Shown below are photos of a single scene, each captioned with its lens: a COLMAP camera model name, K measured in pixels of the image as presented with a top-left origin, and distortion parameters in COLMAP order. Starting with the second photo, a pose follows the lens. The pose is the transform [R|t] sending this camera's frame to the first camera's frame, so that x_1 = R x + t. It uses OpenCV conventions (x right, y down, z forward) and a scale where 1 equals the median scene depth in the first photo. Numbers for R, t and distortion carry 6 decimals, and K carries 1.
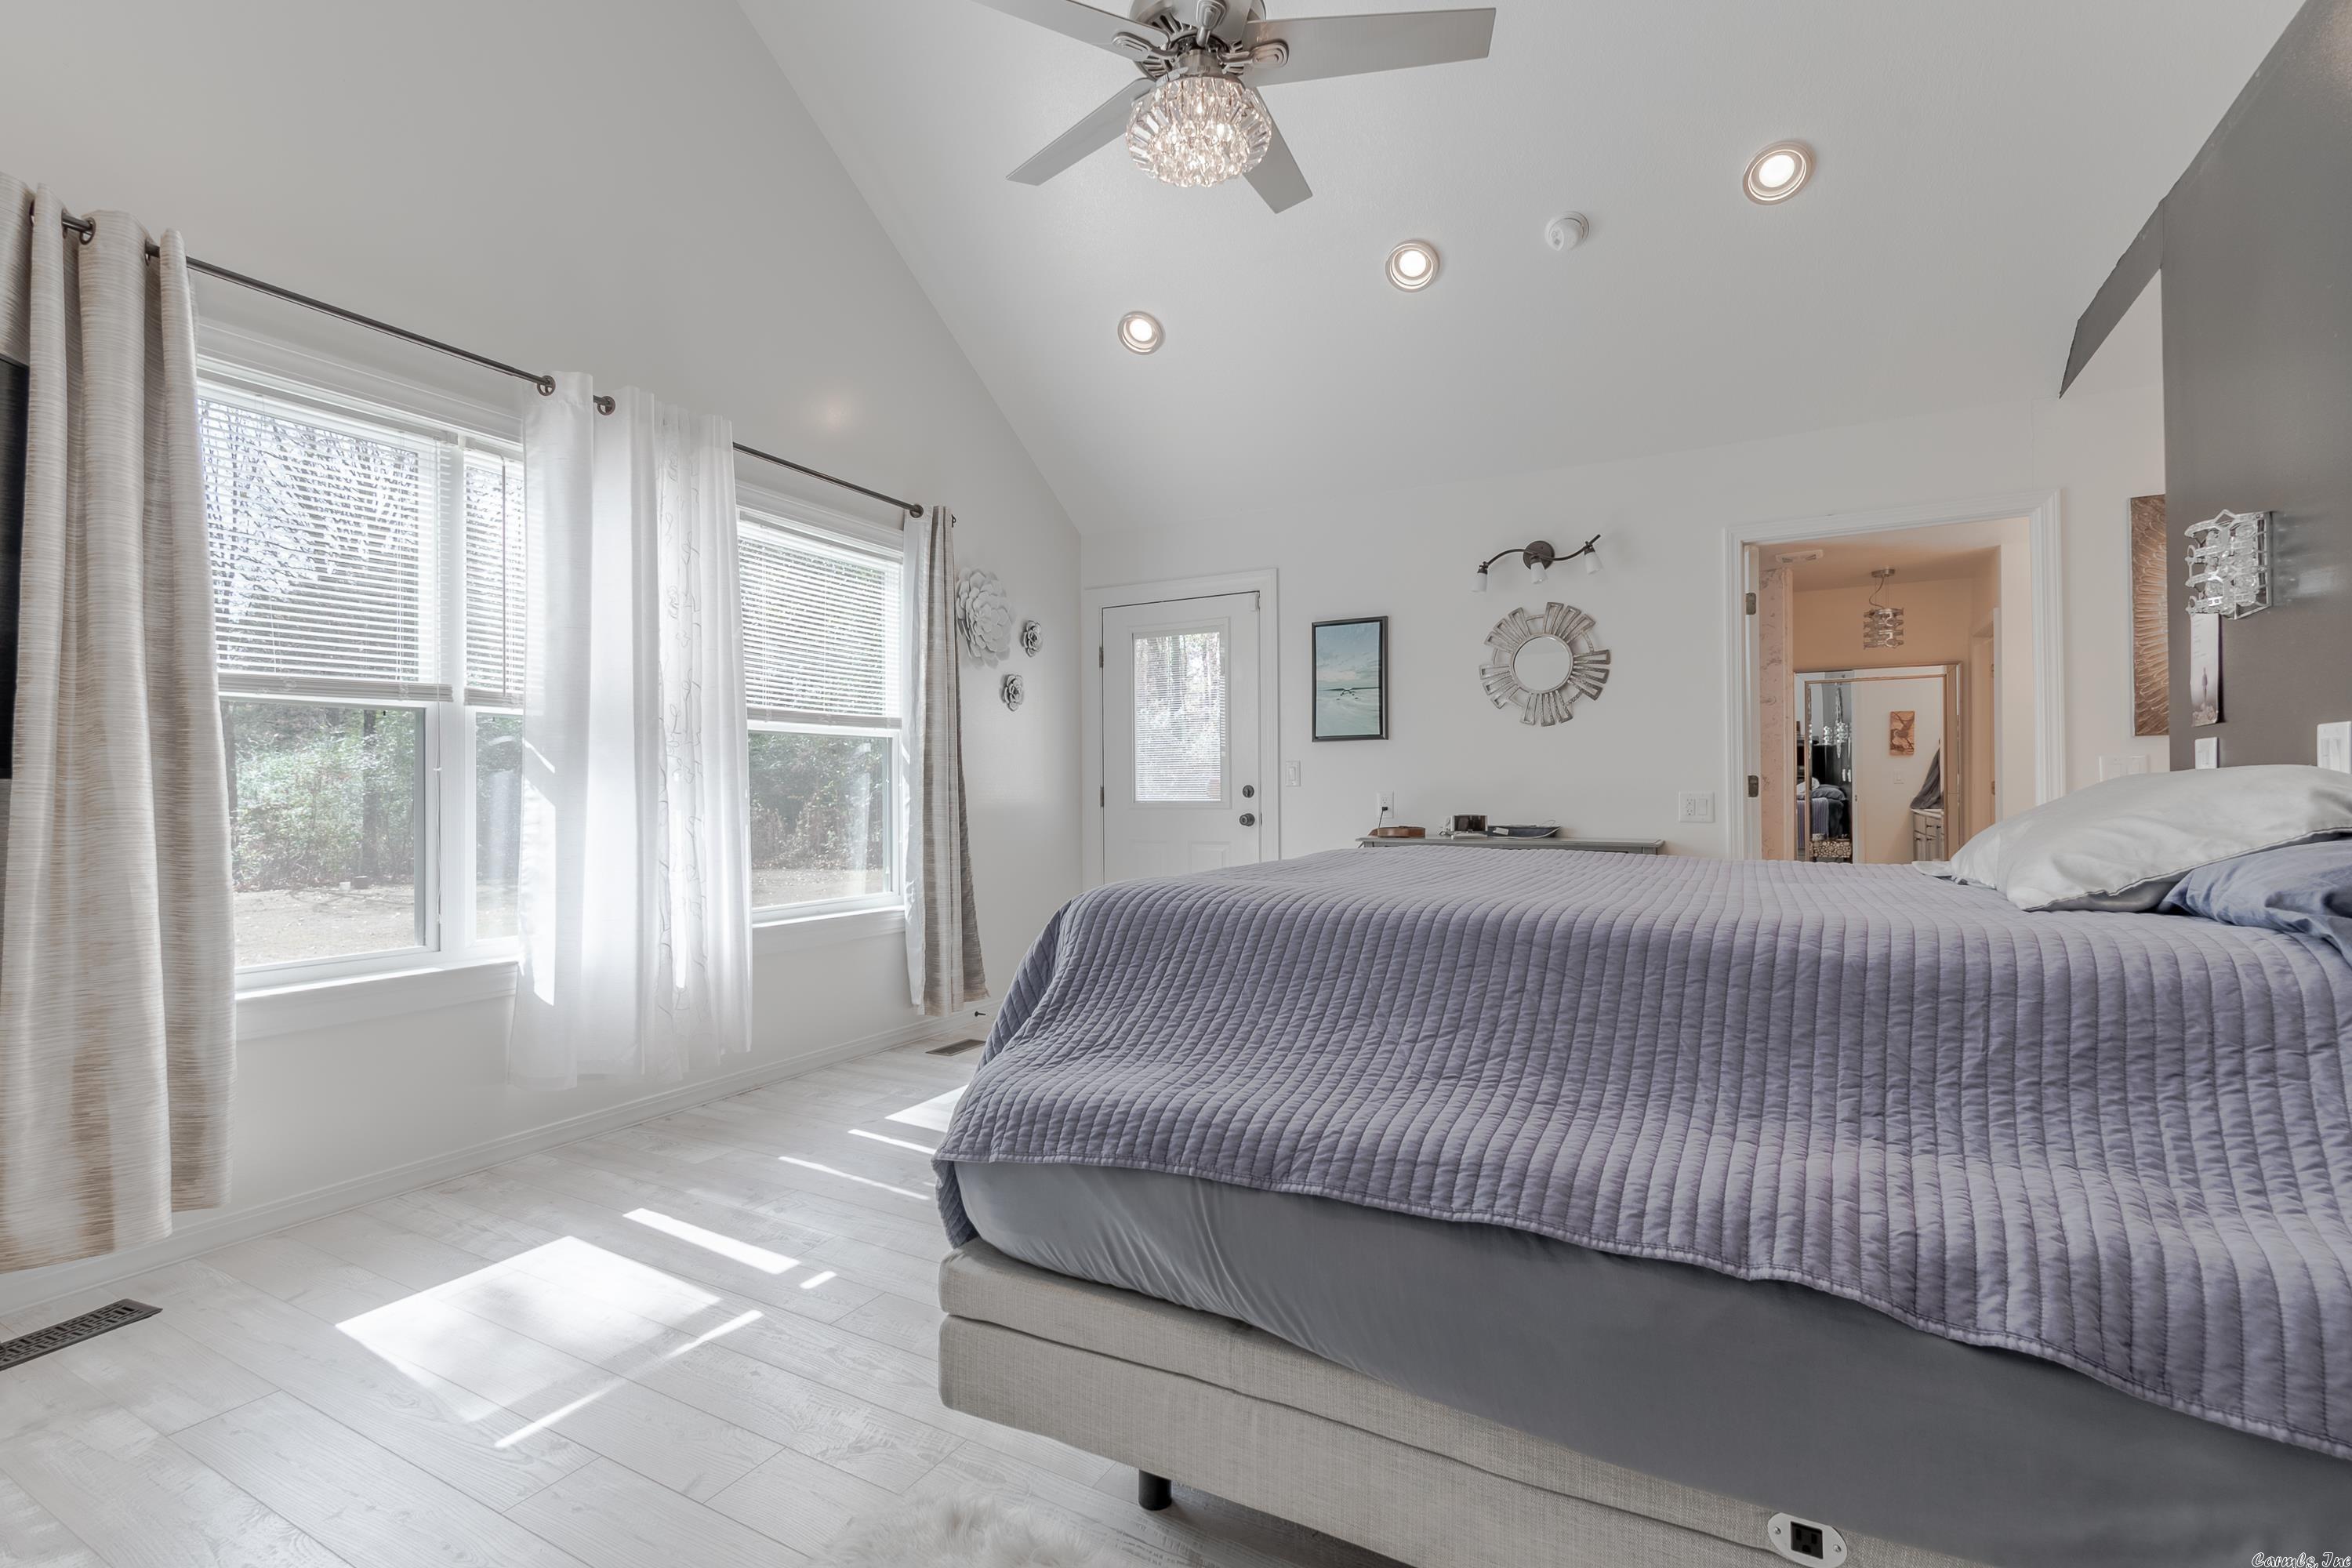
lens RADIAL K [[1049.0, 0, 1186.2], [0, 1049.0, 796.0], [0, 0, 1]] dist [0.000458, -0.001330]
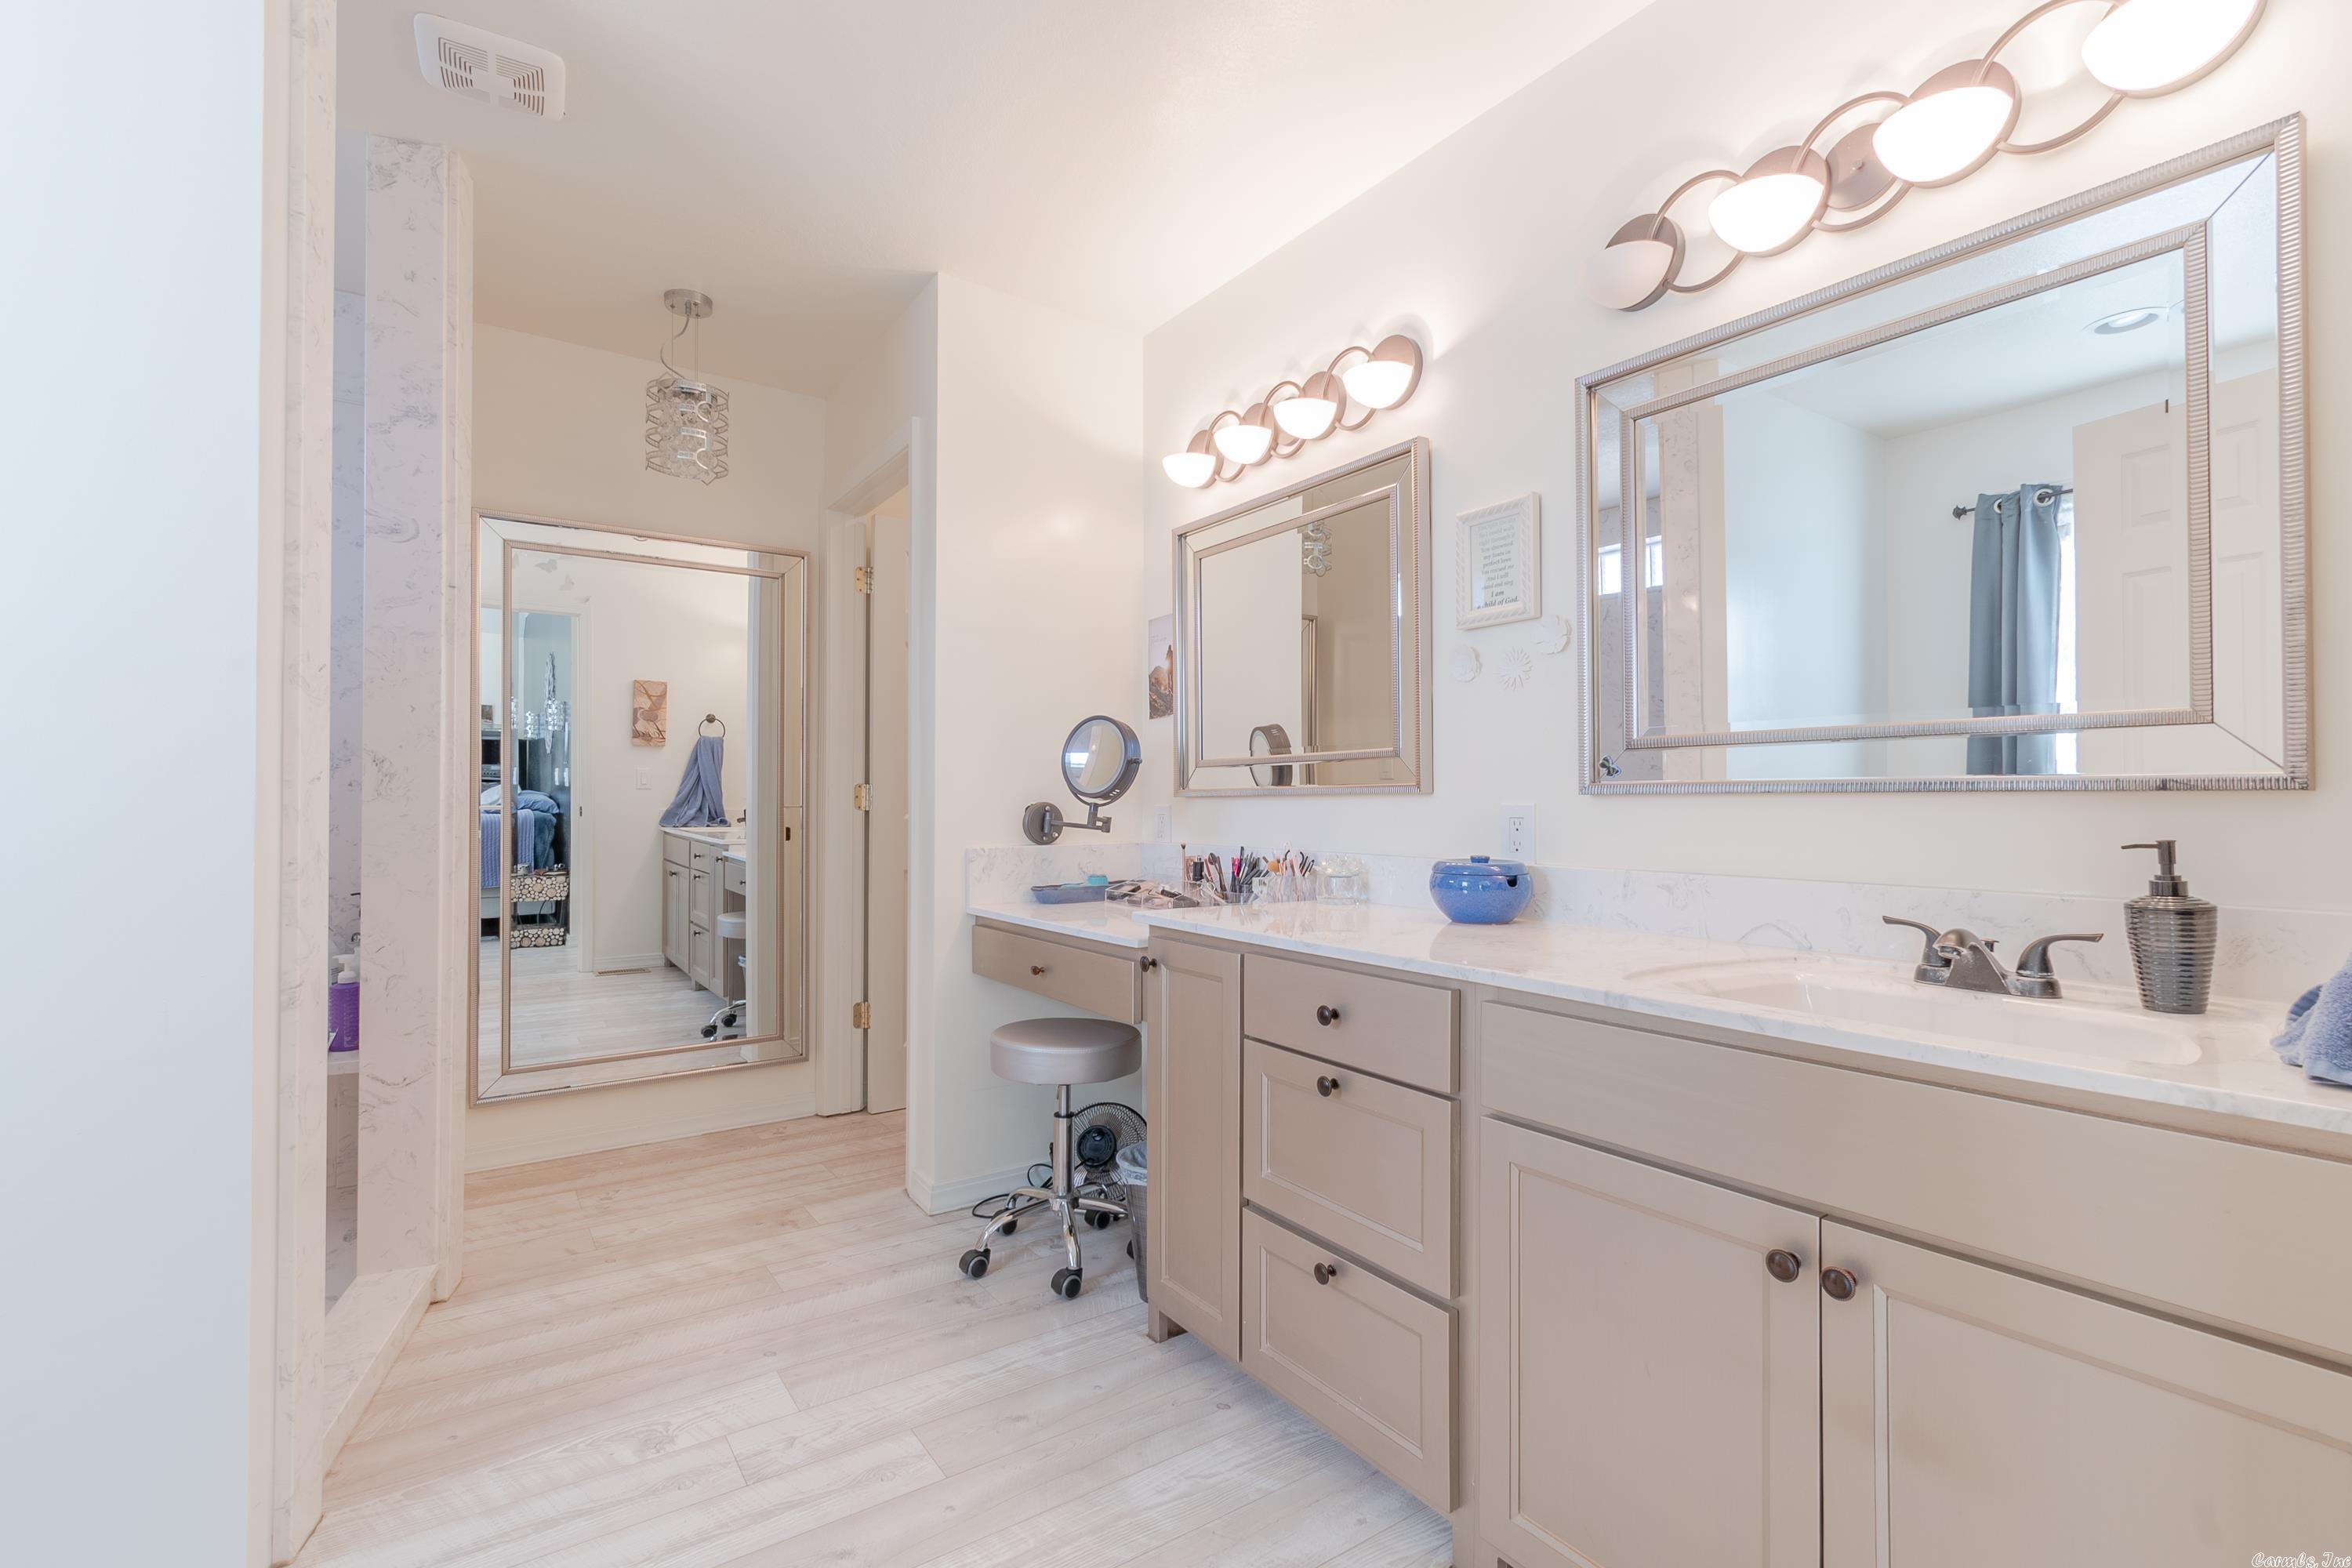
lens RADIAL K [[1049.0, 0, 1188.2], [0, 1049.0, 798.4], [0, 0, 1]] dist [0.000458, -0.001330]
pose [[0.440611, 0.013450, 0.897598, 0.232043], [-0.006016, 0.999910, -0.012030, -0.000014], [-0.897678, -0.000099, 0.440652, 0.393676]]
